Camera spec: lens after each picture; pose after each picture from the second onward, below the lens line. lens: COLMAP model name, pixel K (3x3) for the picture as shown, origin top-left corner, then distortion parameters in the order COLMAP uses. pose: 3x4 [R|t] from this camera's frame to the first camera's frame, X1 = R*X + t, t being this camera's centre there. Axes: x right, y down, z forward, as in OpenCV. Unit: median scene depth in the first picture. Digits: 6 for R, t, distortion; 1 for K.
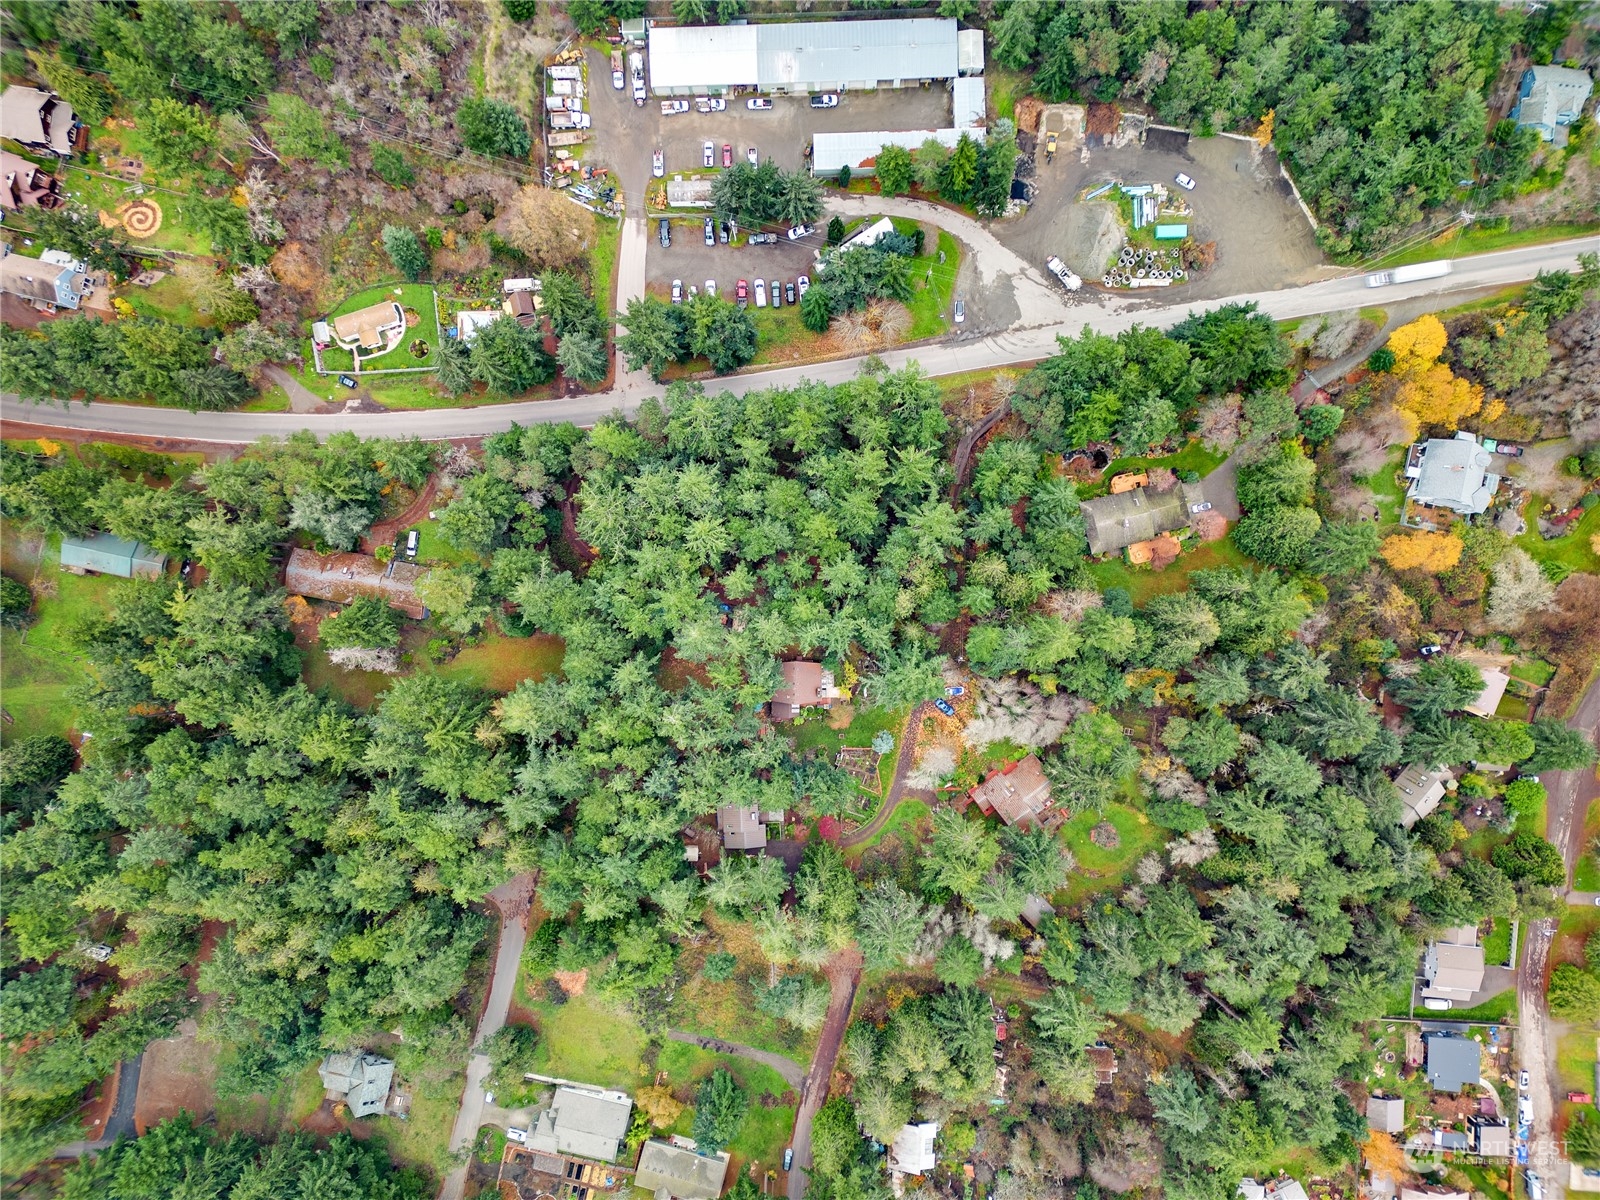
lens RADIAL K [[1113.2, 0, 802.1], [0, 1113.2, 596.6], [0, 0, 1]] dist [0.084871, -0.079819]
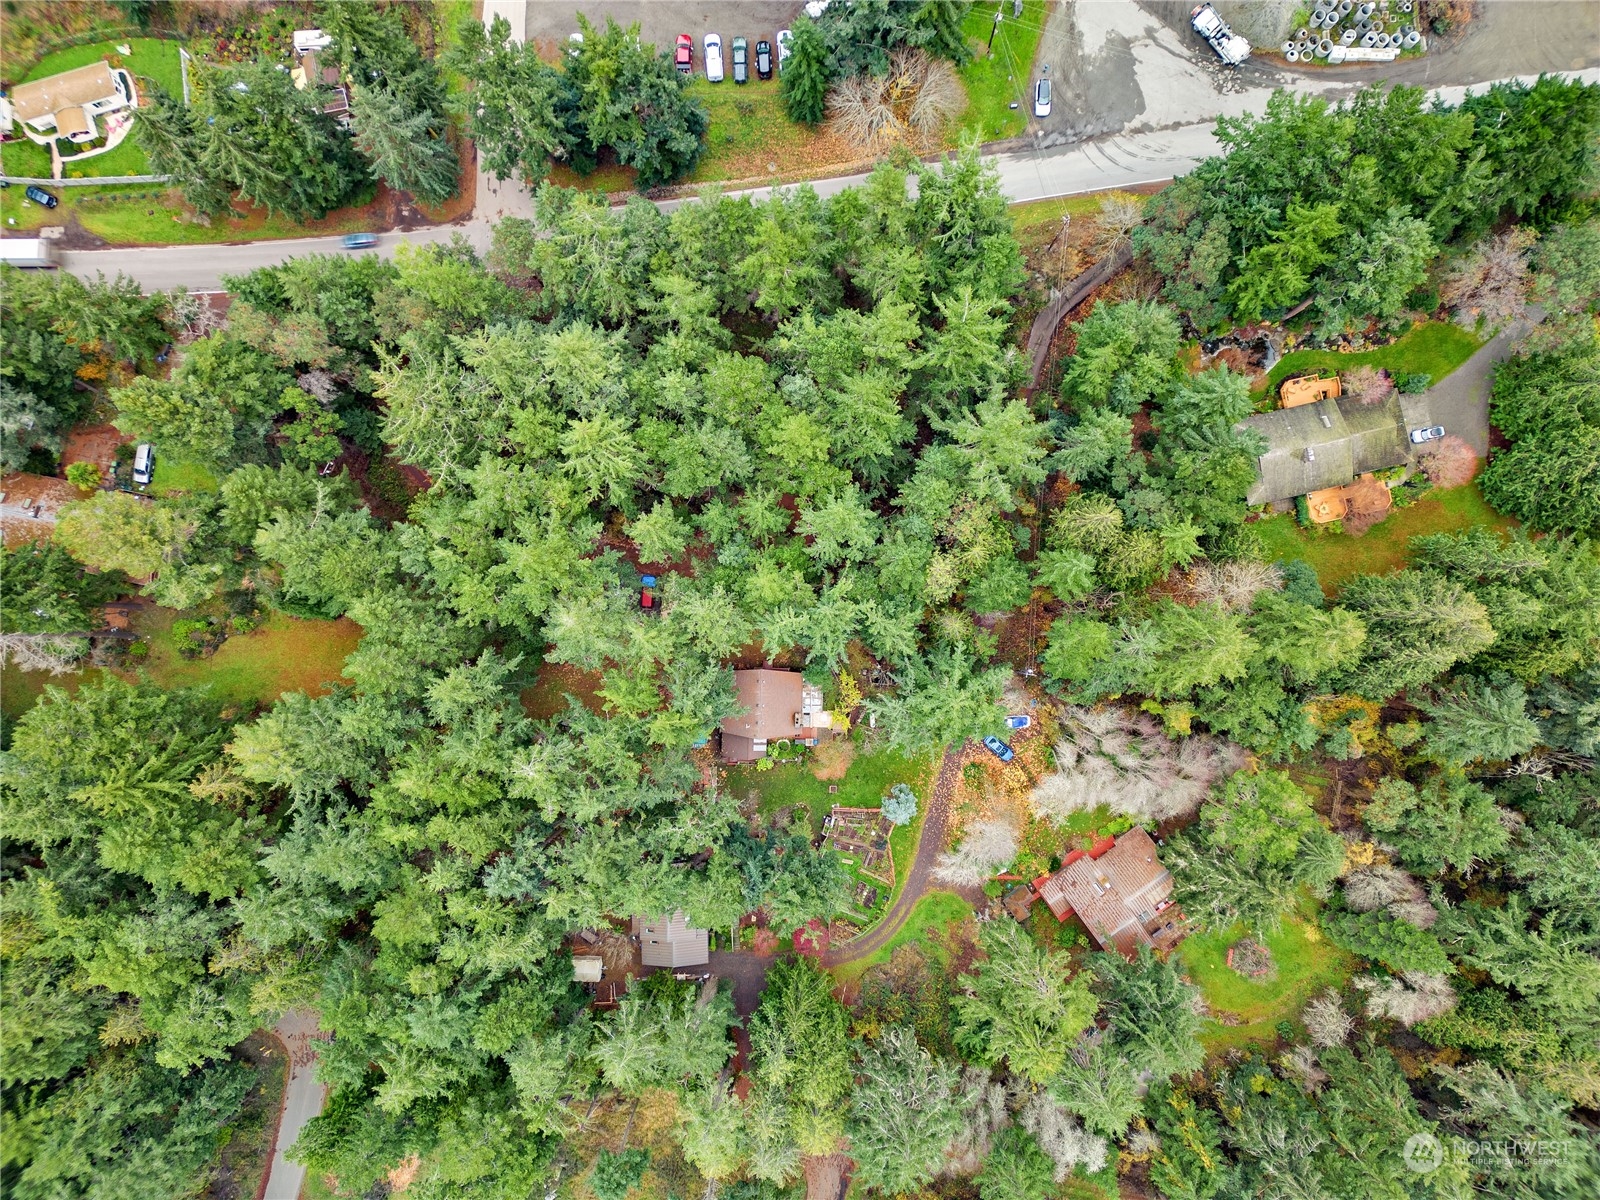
lens RADIAL K [[1113.2, 0, 802.1], [0, 1113.2, 596.6], [0, 0, 1]] dist [0.084871, -0.079819]
pose [[0.999668, 0.023362, -0.010880, 0.024432], [-0.023254, 0.999680, 0.009987, 0.011890], [0.011110, -0.009731, 0.999891, 0.405530]]
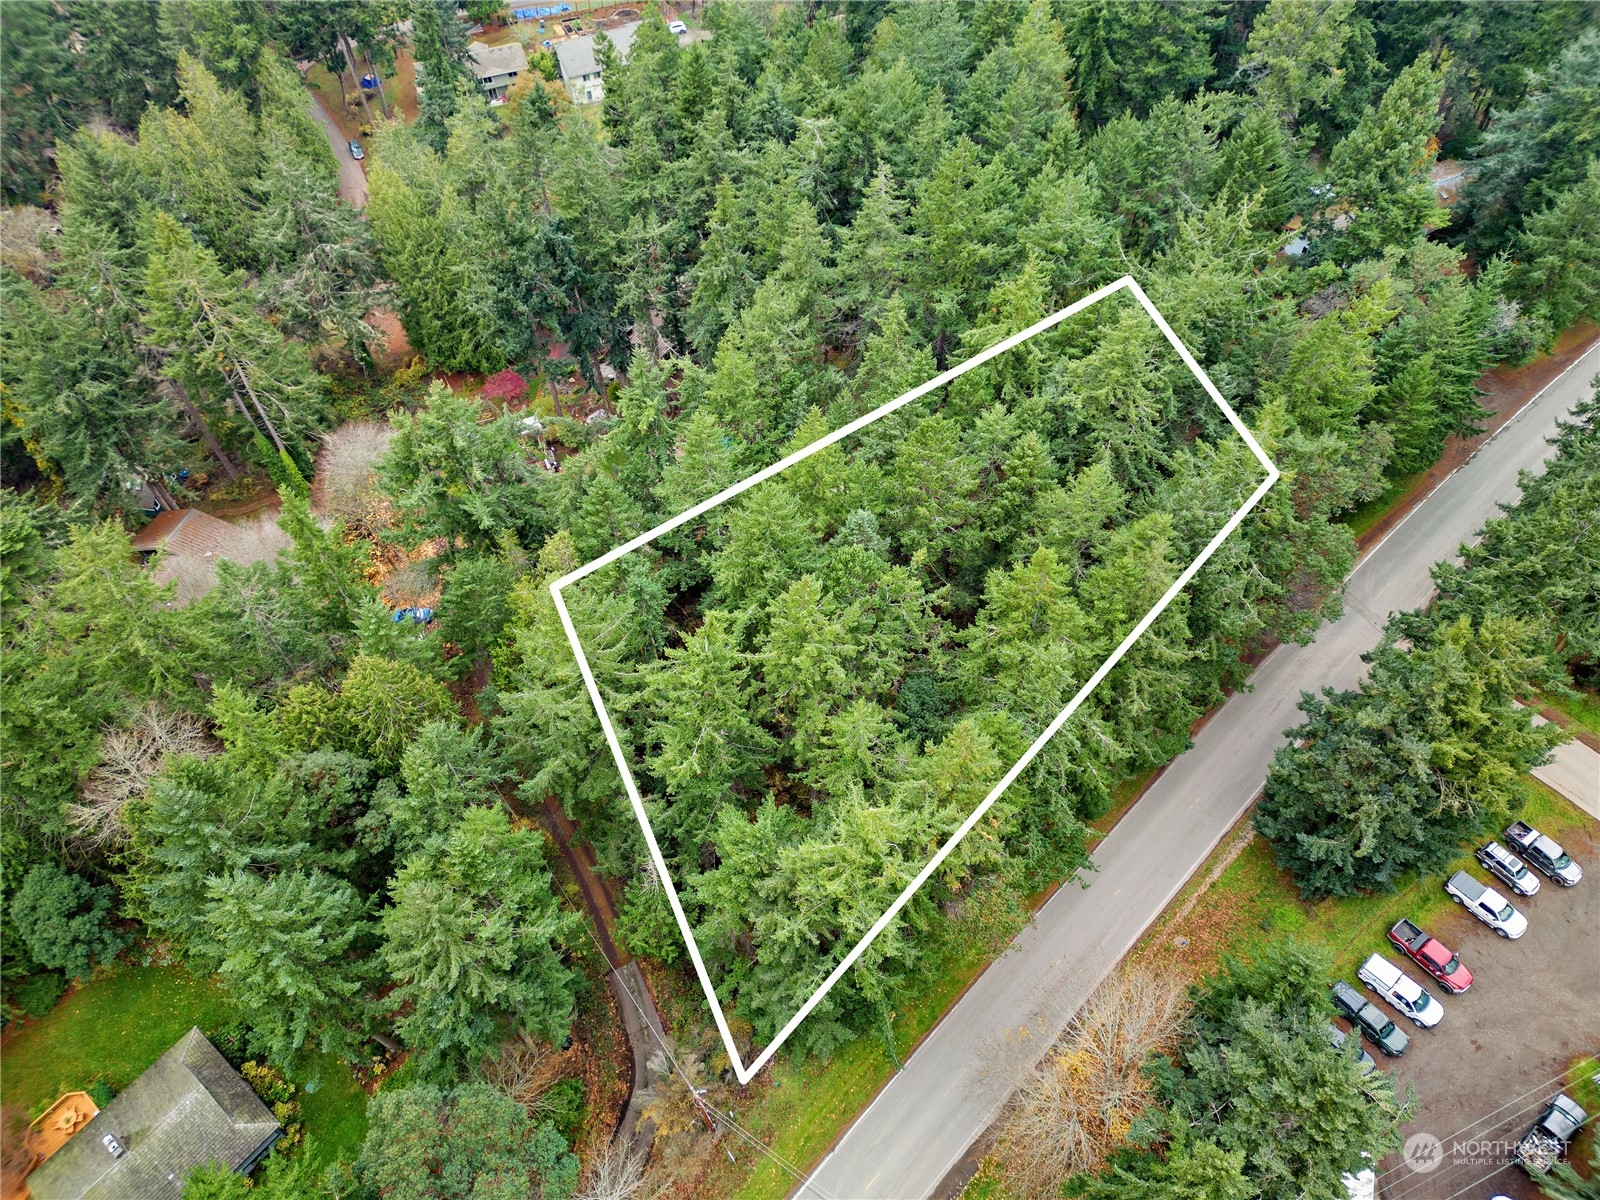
lens RADIAL K [[1113.2, 0, 802.1], [0, 1113.2, 596.6], [0, 0, 1]] dist [0.084871, -0.079819]
pose [[-0.800913, 0.490847, -0.342940, 0.170750], [-0.596689, -0.606423, 0.525560, -0.281817], [0.050002, 0.625556, 0.778575, 0.679453]]
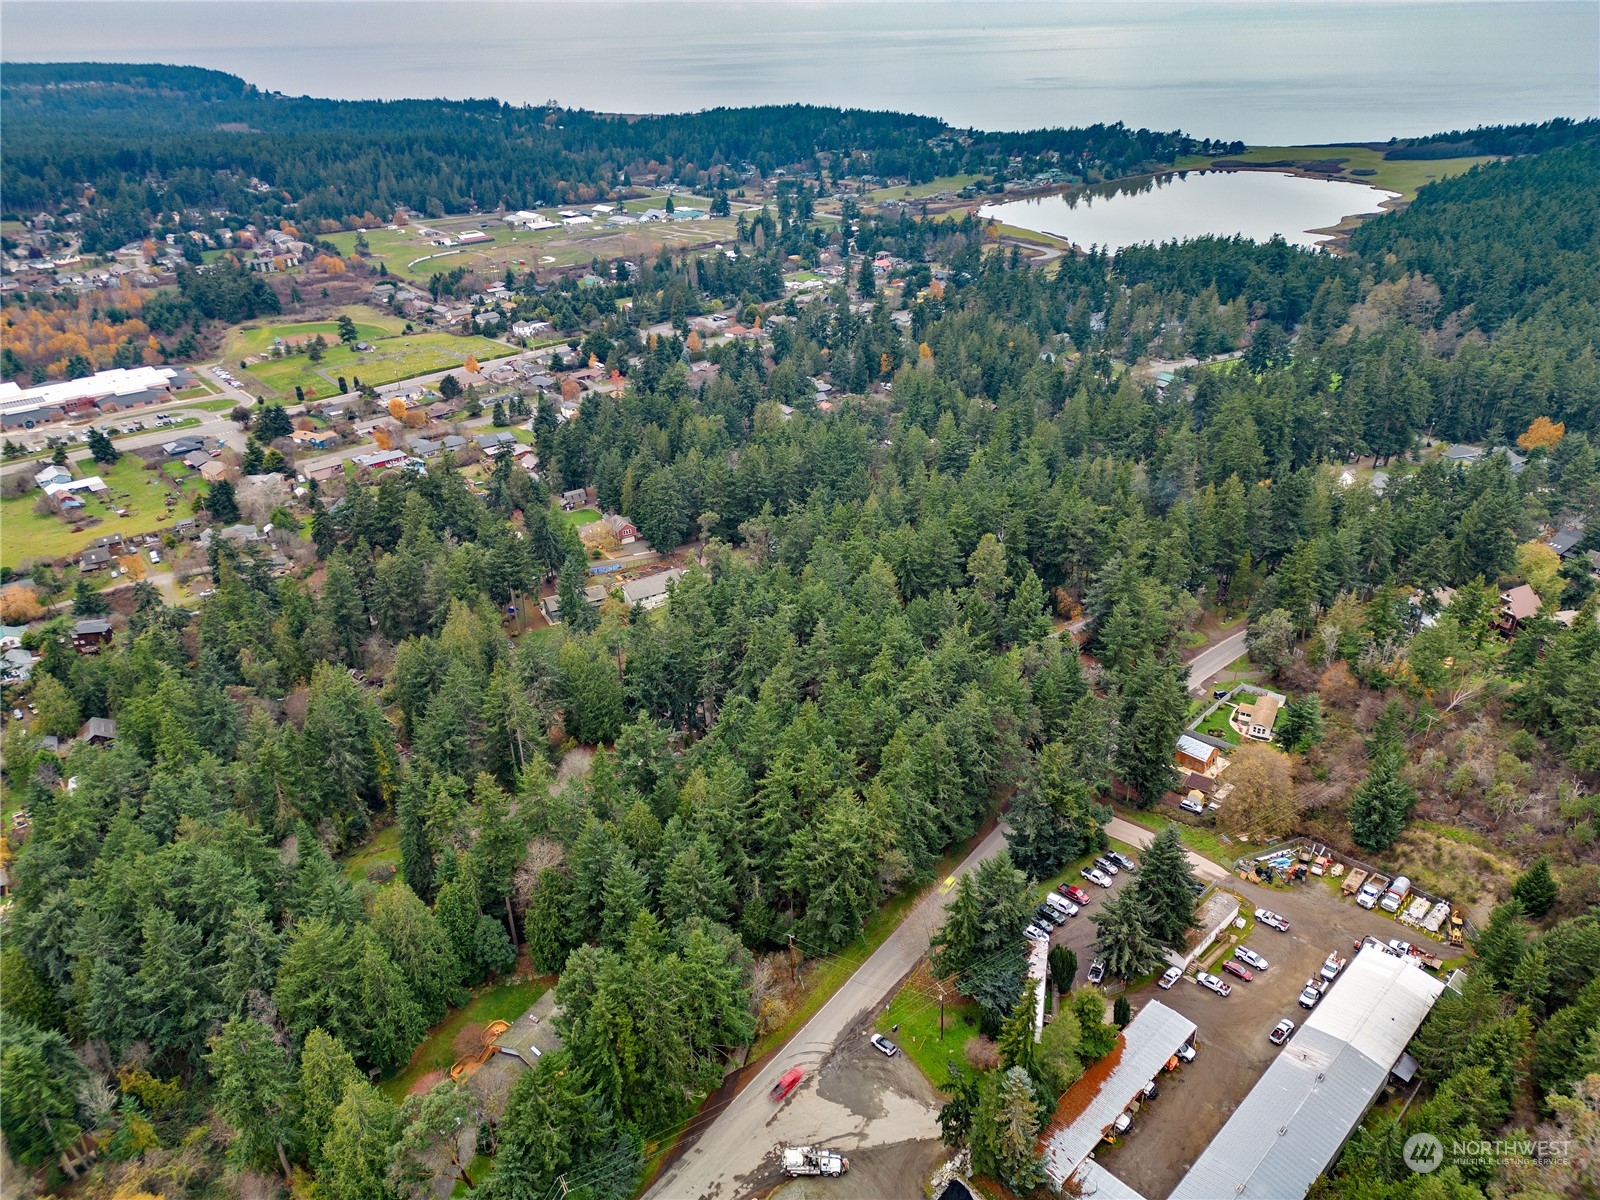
lens RADIAL K [[1113.2, 0, 802.1], [0, 1113.2, 596.6], [0, 0, 1]] dist [0.084871, -0.079819]
pose [[-0.732951, 0.336763, -0.591079, 0.540849], [-0.678184, -0.293539, 0.673722, -0.659185], [0.053380, 0.894665, 0.443537, 0.431051]]
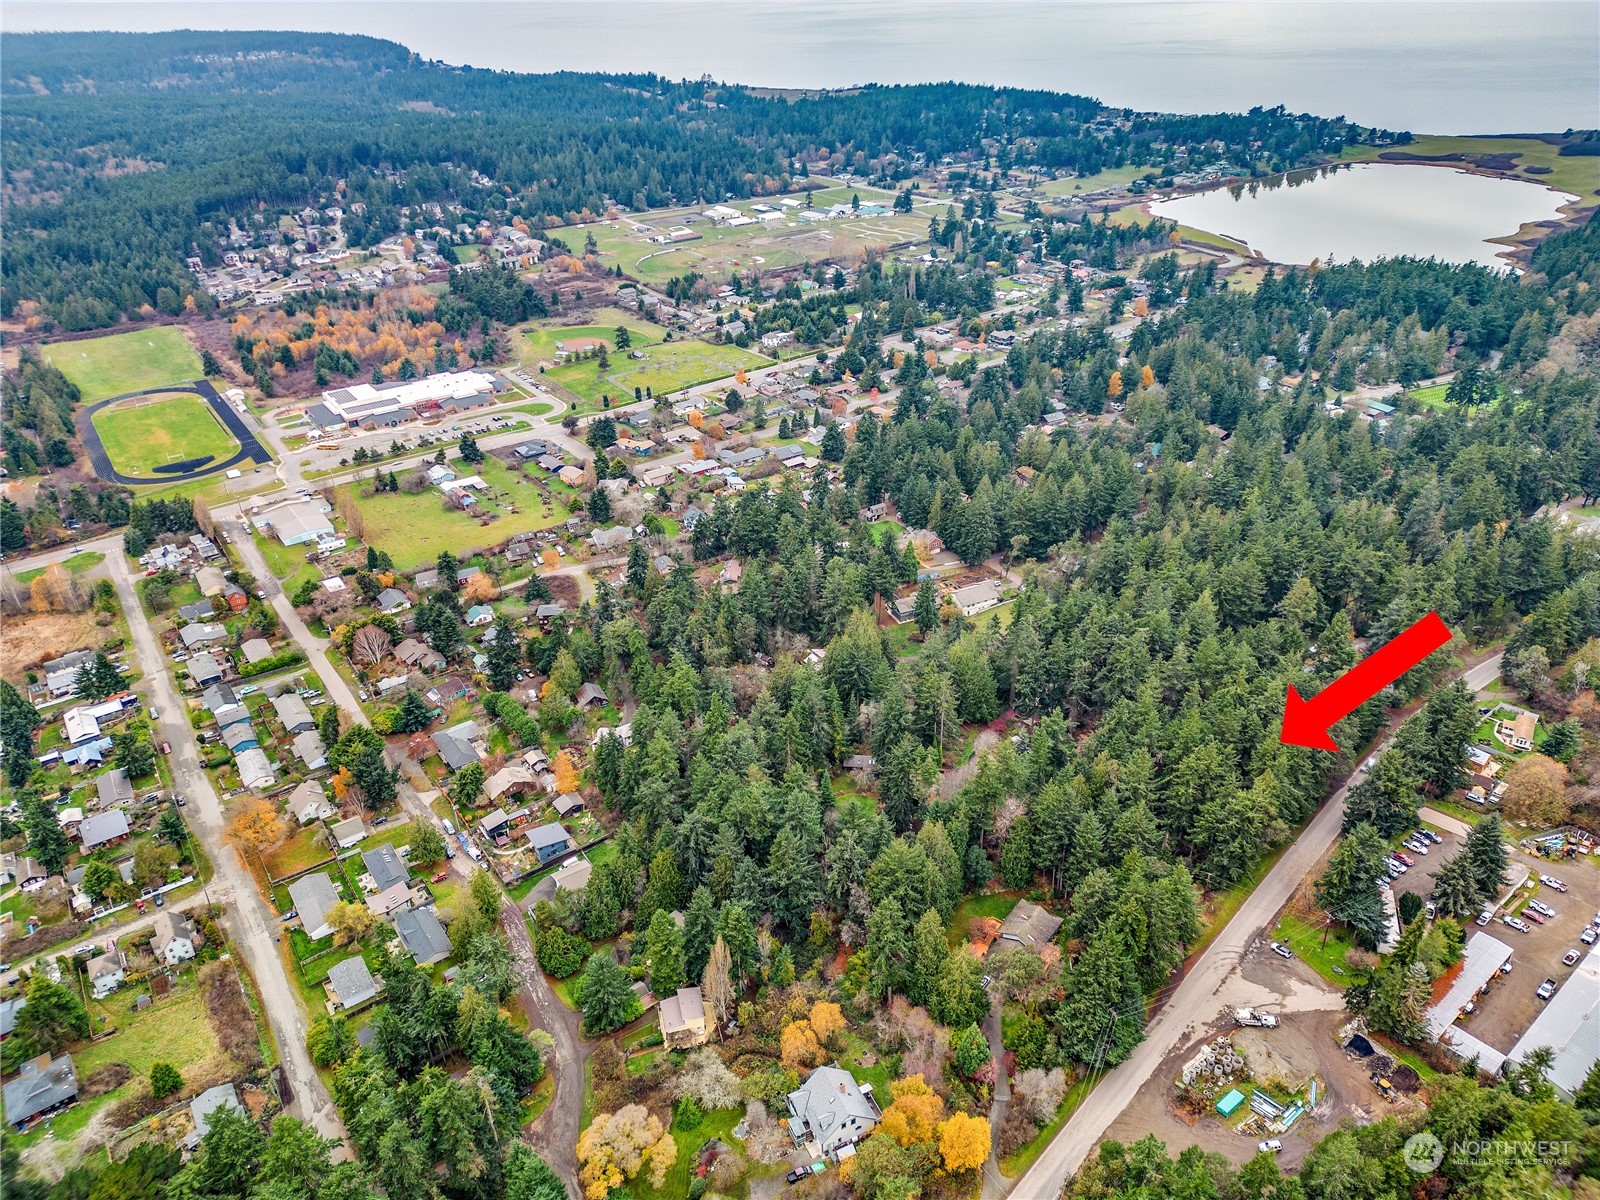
lens RADIAL K [[1113.2, 0, 802.1], [0, 1113.2, 596.6], [0, 0, 1]] dist [0.084871, -0.079819]
pose [[-0.788023, 0.330769, -0.519242, 1.001252], [-0.613149, -0.345778, 0.710271, -0.658162], [0.055393, 0.878083, 0.475292, 0.169787]]
